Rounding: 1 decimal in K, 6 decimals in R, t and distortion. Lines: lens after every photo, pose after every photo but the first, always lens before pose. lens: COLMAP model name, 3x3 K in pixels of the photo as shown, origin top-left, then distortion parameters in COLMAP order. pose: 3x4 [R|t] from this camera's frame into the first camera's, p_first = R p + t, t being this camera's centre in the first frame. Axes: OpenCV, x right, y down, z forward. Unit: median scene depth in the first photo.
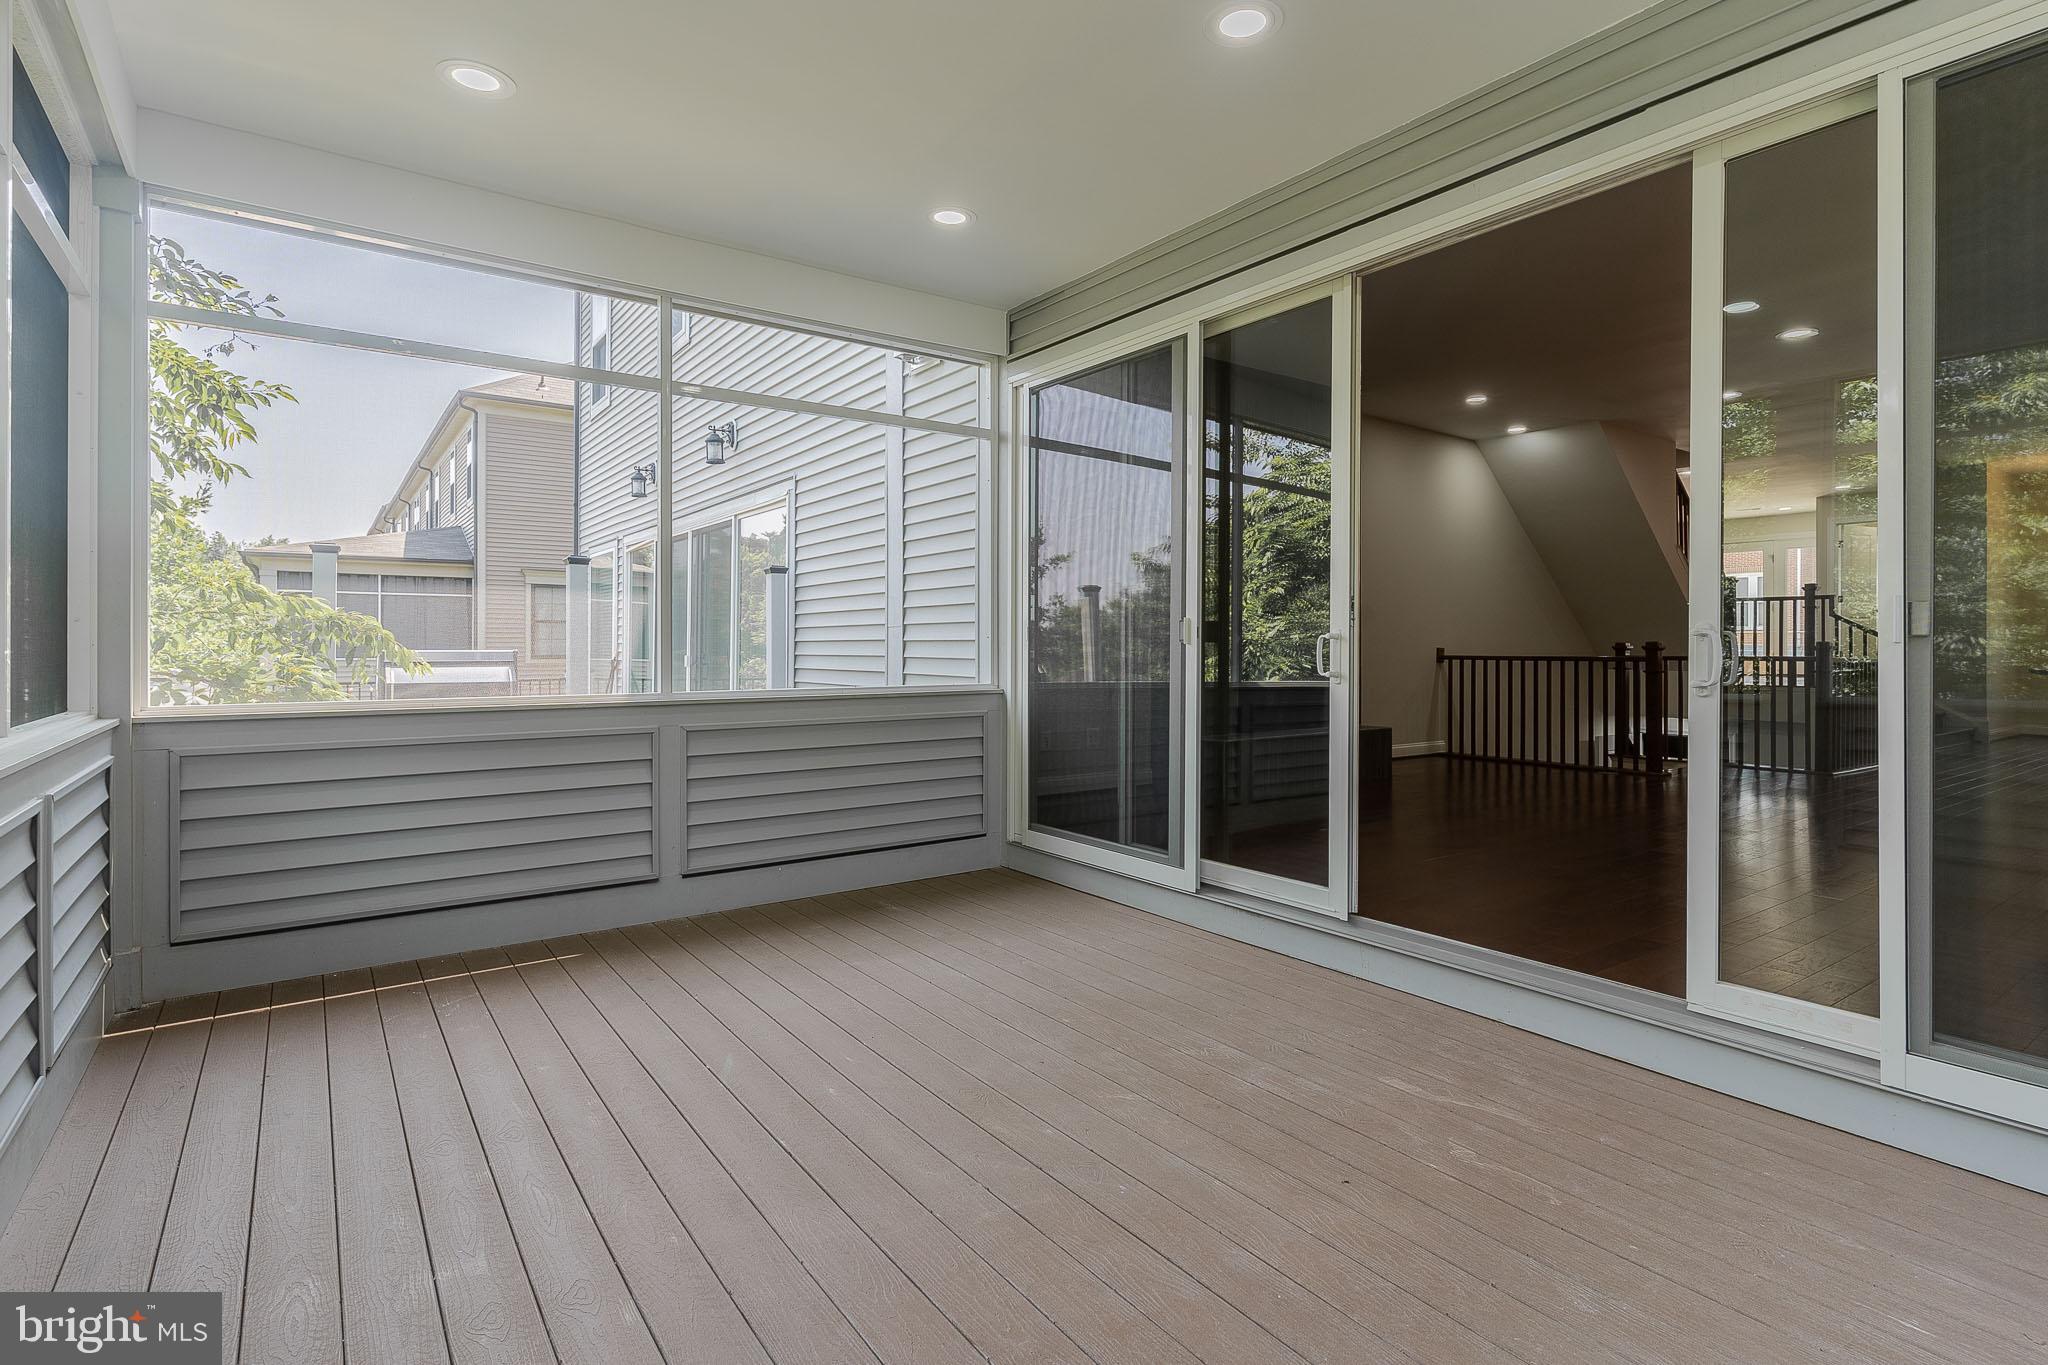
lens RADIAL K [[988.9, 0, 1018.9], [0, 988.9, 667.2], [0, 0, 1]] dist [0.004648, 0.000847]
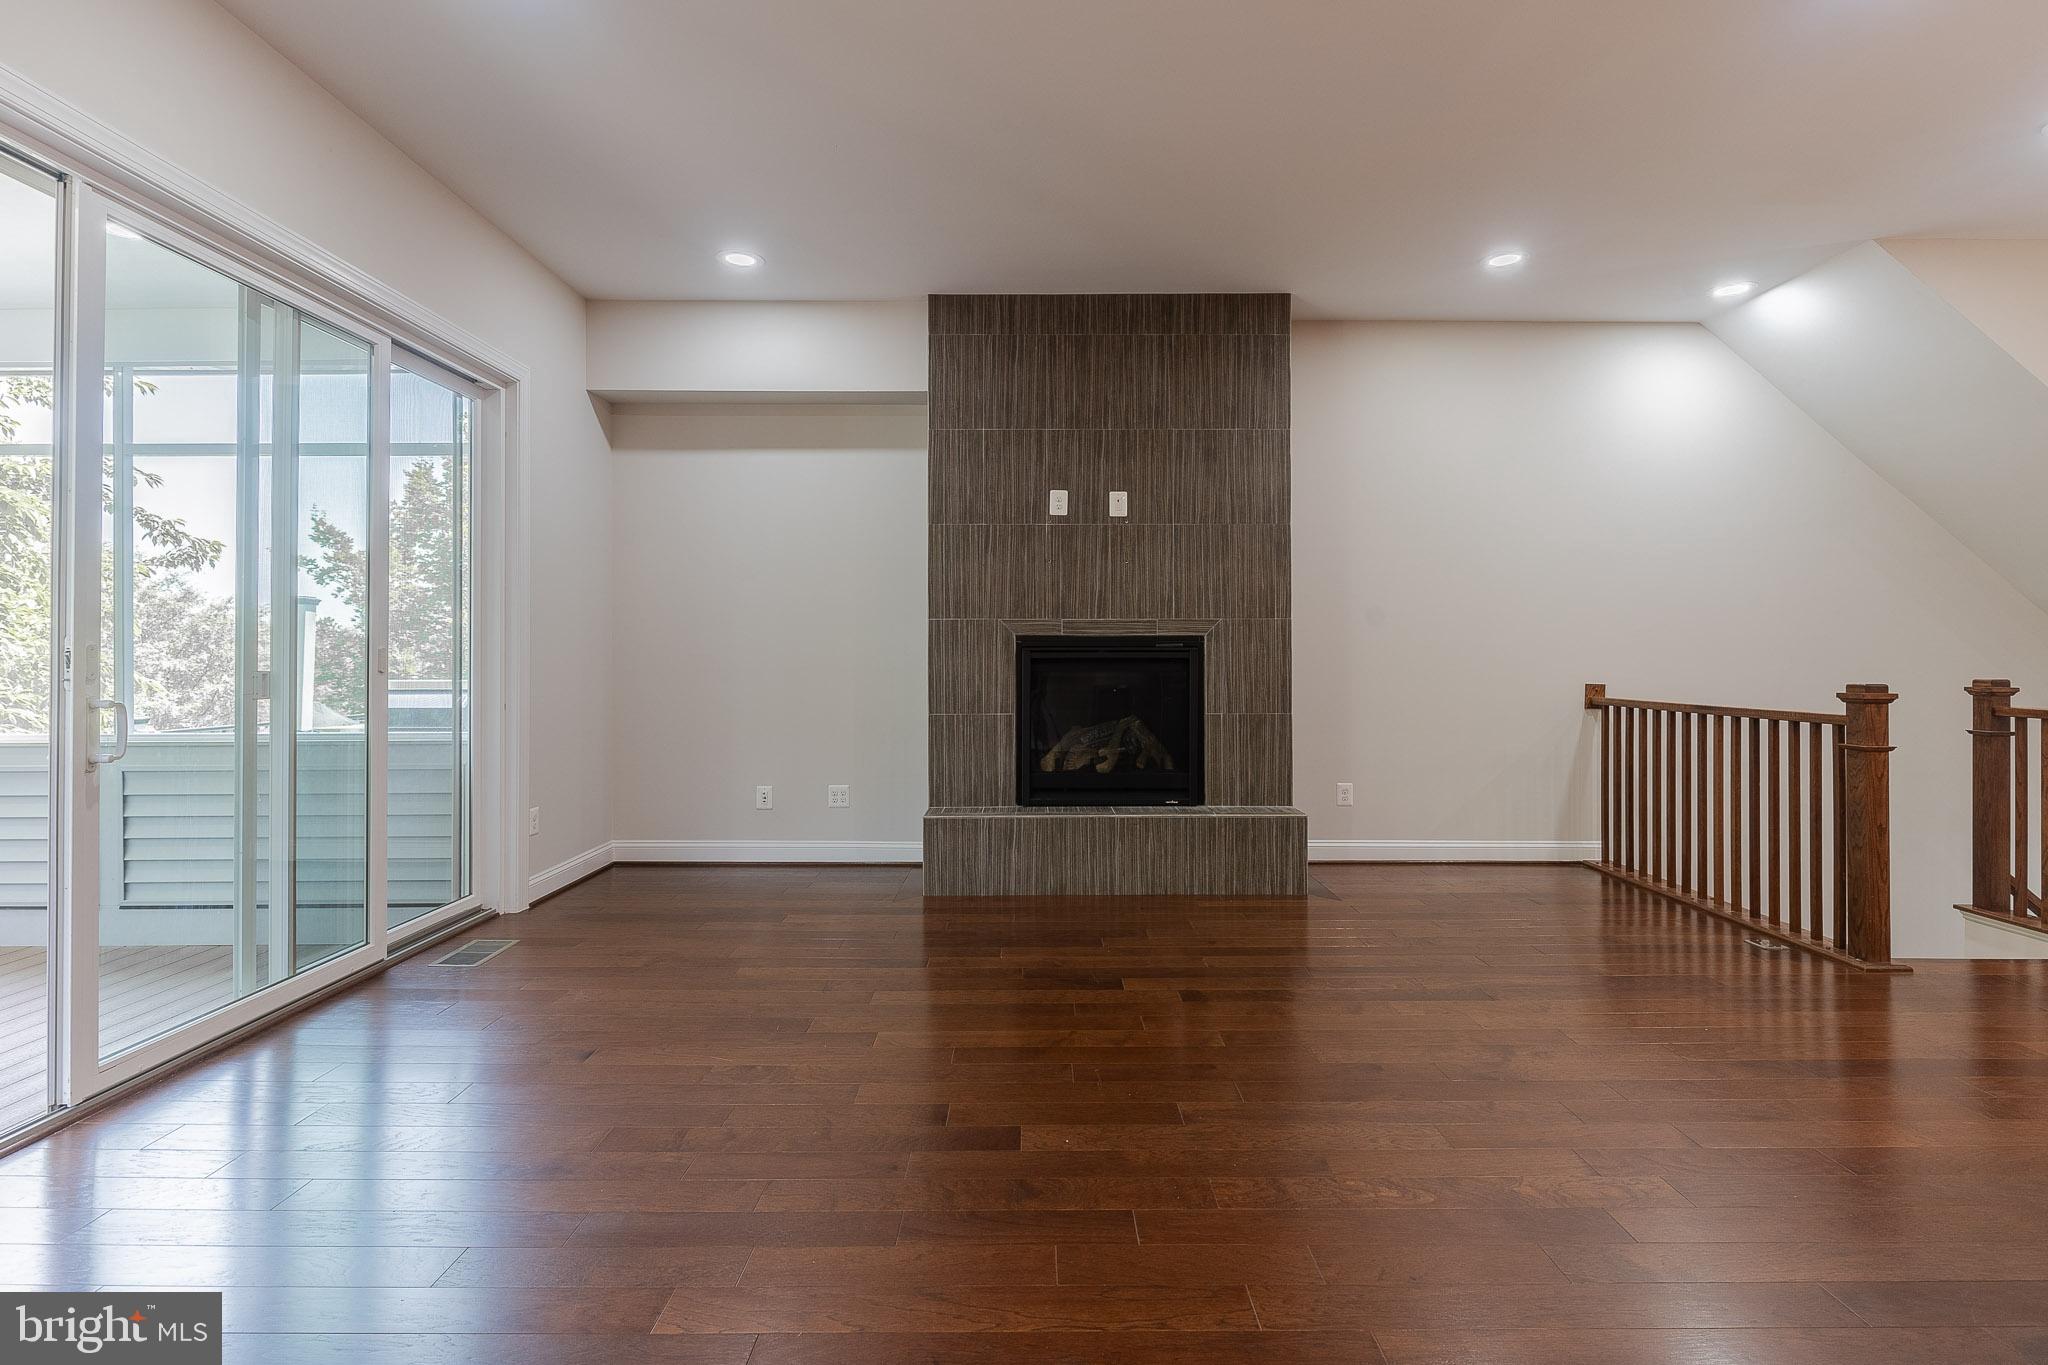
lens RADIAL K [[1010.3, 0, 1032.8], [0, 1010.3, 645.4], [0, 0, 1]] dist [0.005174, 0.000478]
pose [[0.809676, -0.004285, -0.586862, 0.510969], [-0.013675, 0.999564, -0.026166, -0.021794], [0.586718, 0.029212, 0.809264, 0.320623]]
